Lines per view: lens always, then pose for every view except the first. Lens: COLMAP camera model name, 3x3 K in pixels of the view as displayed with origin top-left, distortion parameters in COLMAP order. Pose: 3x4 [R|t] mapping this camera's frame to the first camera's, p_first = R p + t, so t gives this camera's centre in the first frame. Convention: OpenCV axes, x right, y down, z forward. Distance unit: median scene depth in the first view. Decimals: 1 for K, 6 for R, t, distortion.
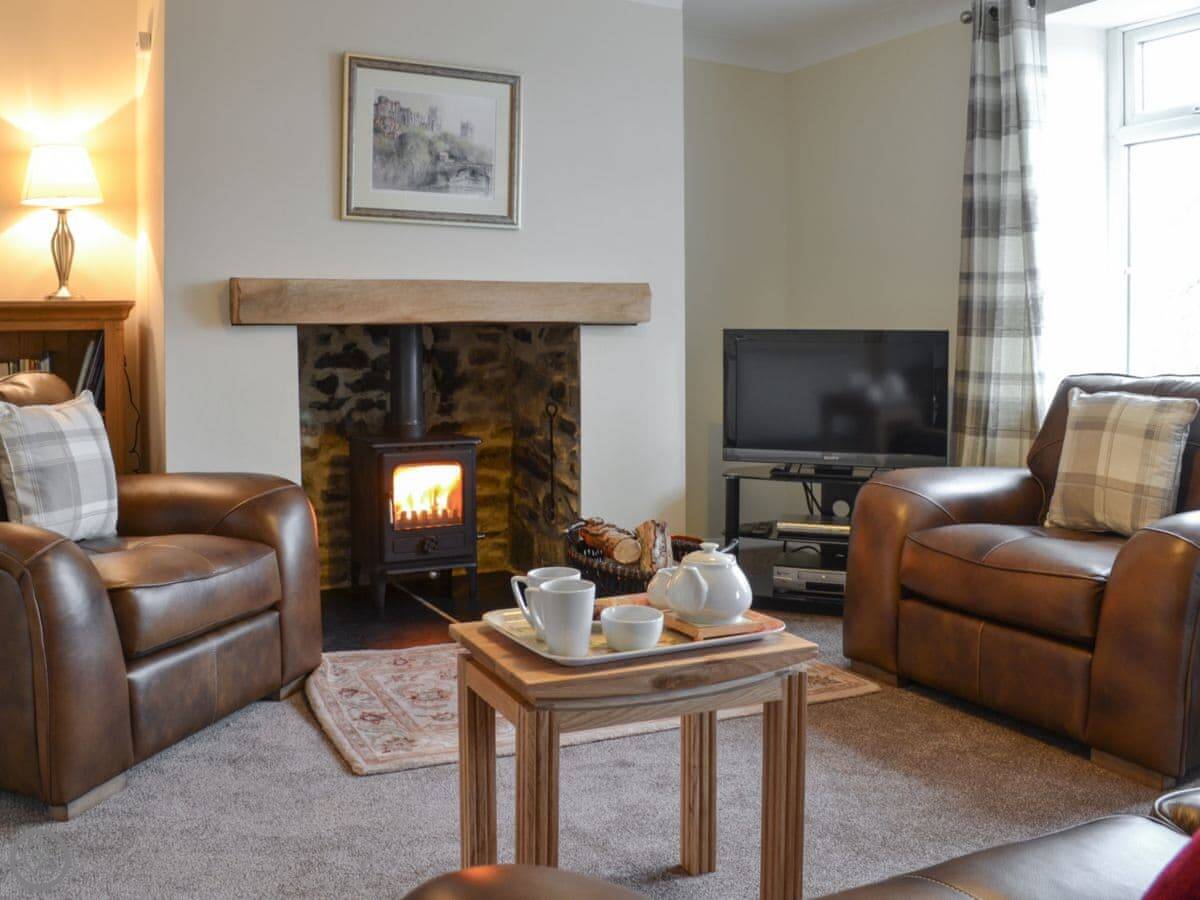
lens RADIAL K [[1099.0, 0, 600.0], [0, 1099.0, 450.0], [0, 0, 1]] dist [-0.123126, -0.005684]
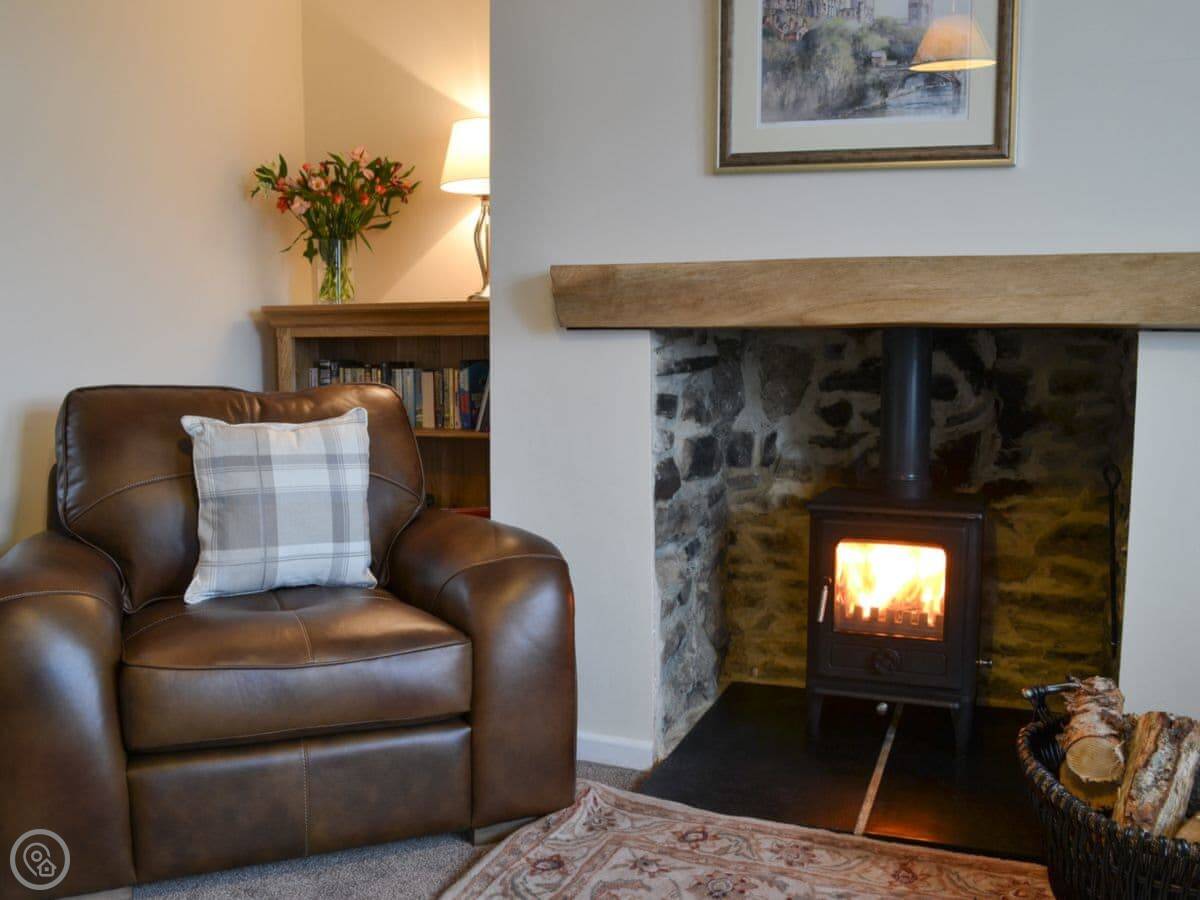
lens RADIAL K [[1092.4, 0, 600.4], [0, 1092.4, 499.3], [0, 0, 1]] dist [-0.085685, -0.003105]
pose [[0.662229, 0.103818, -0.742074, 0.231205], [-0.080333, 0.994484, 0.067442, -0.047068], [0.744983, 0.014951, 0.666916, 0.474565]]
